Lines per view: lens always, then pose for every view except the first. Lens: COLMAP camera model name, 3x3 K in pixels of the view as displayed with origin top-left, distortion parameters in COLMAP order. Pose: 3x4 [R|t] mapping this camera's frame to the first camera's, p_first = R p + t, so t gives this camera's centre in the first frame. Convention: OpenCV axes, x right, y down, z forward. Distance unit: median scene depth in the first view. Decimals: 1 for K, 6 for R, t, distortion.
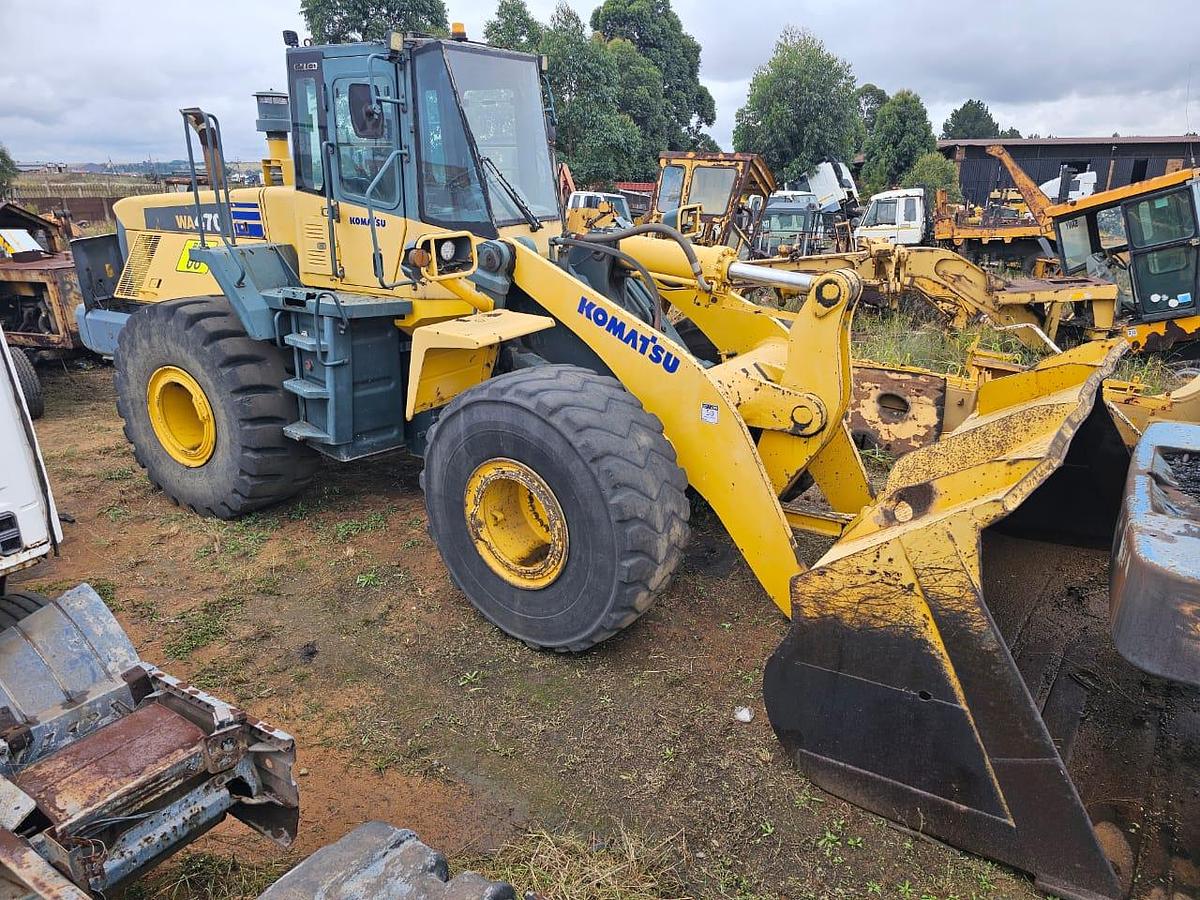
lens RADIAL K [[796.8, 0, 605.4], [0, 796.8, 447.0], [0, 0, 1]] dist [0.107062, -0.134097]
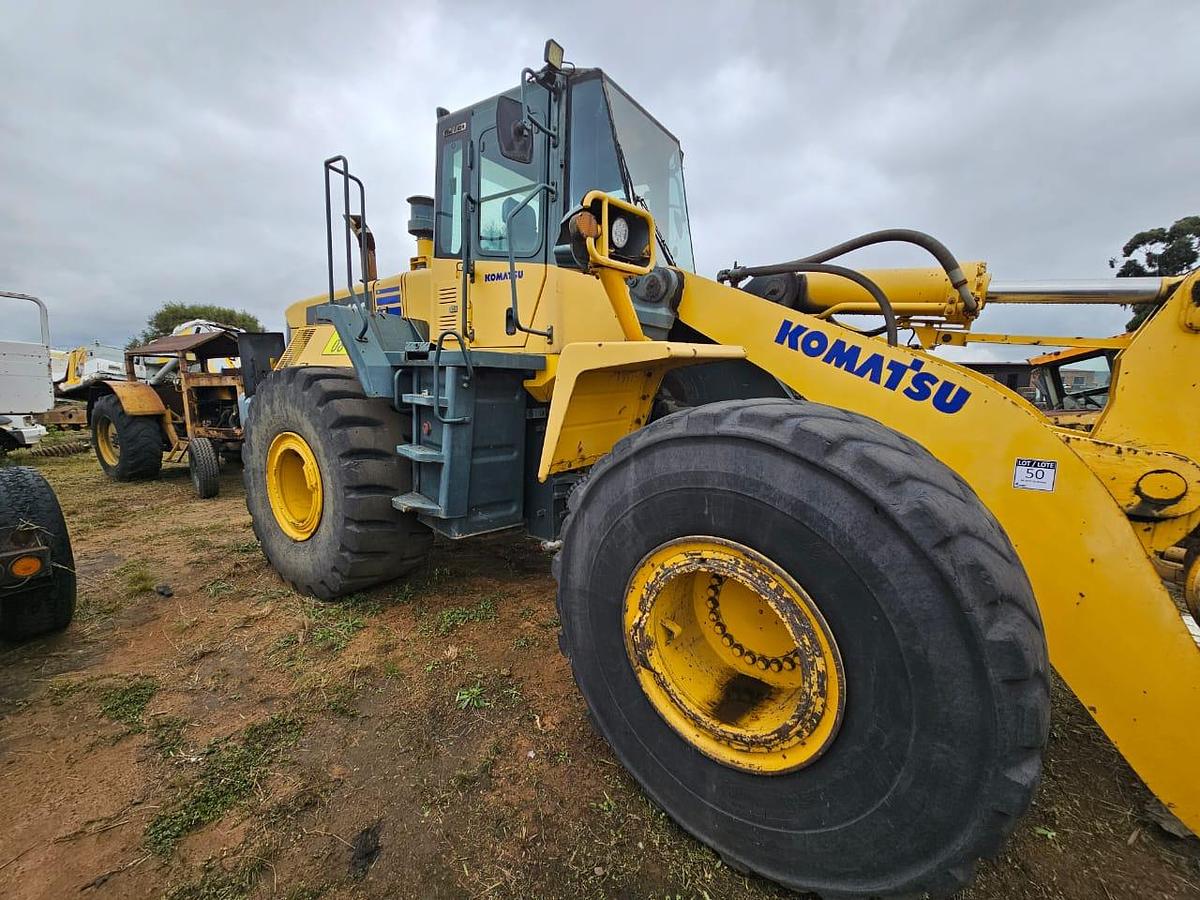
lens RADIAL K [[487.8, 0, 603.8], [0, 487.8, 451.0], [0, 0, 1]] dist [-0.000174, 0.000878]
pose [[0.998449, 0.024630, -0.049920, -0.143393], [-0.033411, 0.982448, -0.183522, 0.015900], [0.044523, 0.184905, 0.981747, 0.482126]]
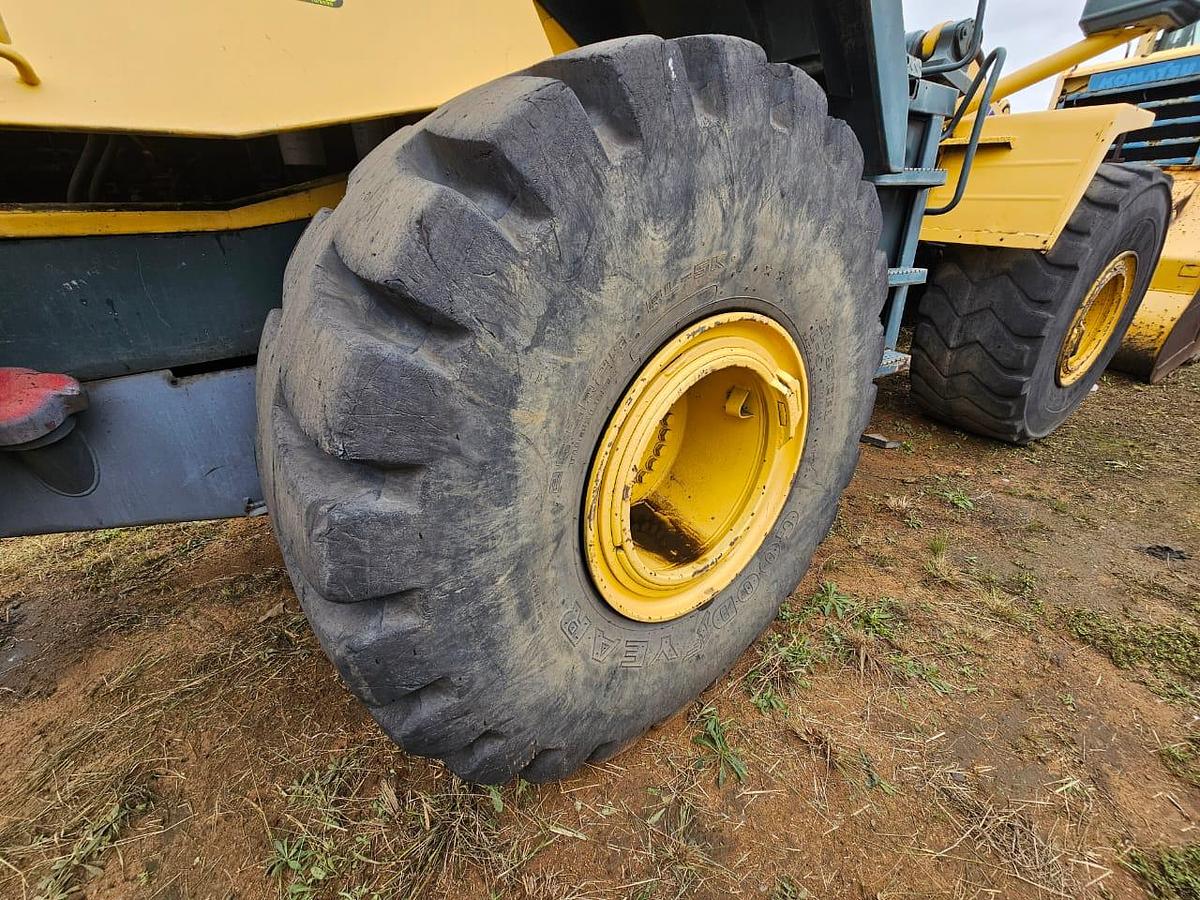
lens RADIAL K [[491.1, 0, 599.4], [0, 491.1, 453.2], [0, 0, 1]] dist [-0.000308, -0.000312]
pose [[0.359001, -0.428611, 0.829102, -0.746989], [0.329067, 0.889402, 0.317298, -0.130690], [-0.873403, 0.158920, 0.460339, 1.015836]]
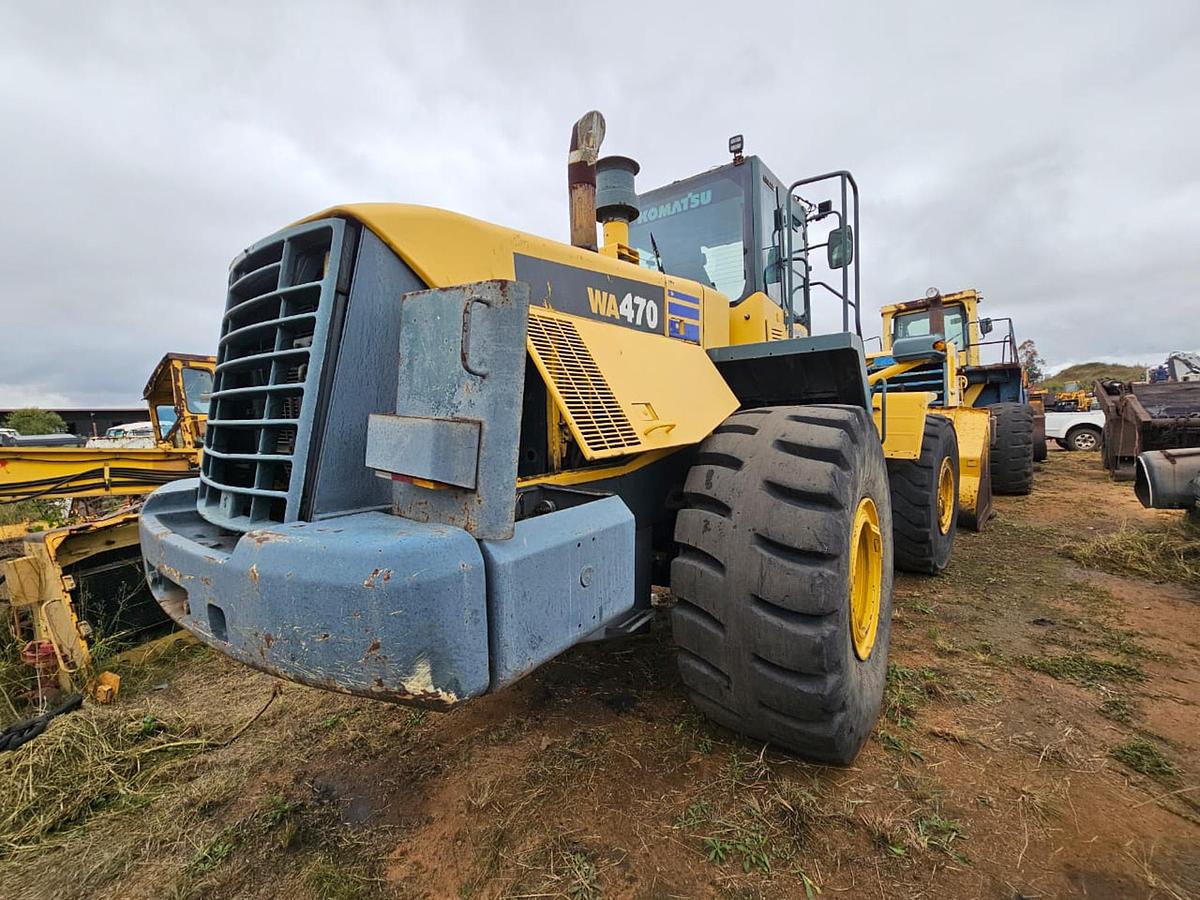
lens RADIAL K [[487.8, 0, 603.8], [0, 487.8, 451.0], [0, 0, 1]] dist [-0.000174, 0.000878]
pose [[0.126115, -0.078444, 0.988909, -0.999032], [0.362176, 0.931697, 0.027718, -0.234936], [-0.923539, 0.354664, 0.145912, 1.181081]]
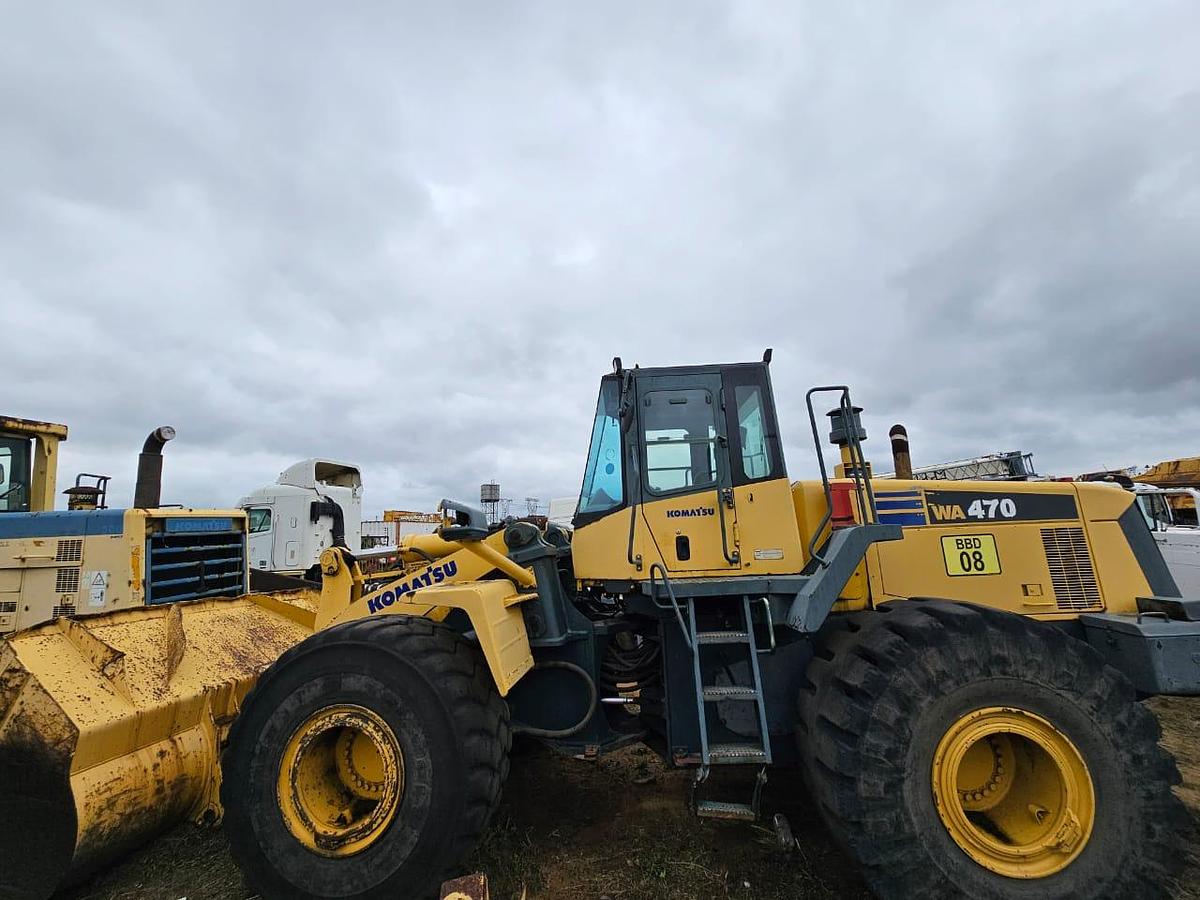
lens RADIAL K [[487.8, 0, 603.8], [0, 487.8, 451.0], [0, 0, 1]] dist [-0.000174, 0.000878]
pose [[-0.879683, -0.053868, -0.472501, 0.230378], [-0.124814, 0.984886, 0.120091, -0.476479], [0.458890, 0.164617, -0.873110, 1.651802]]
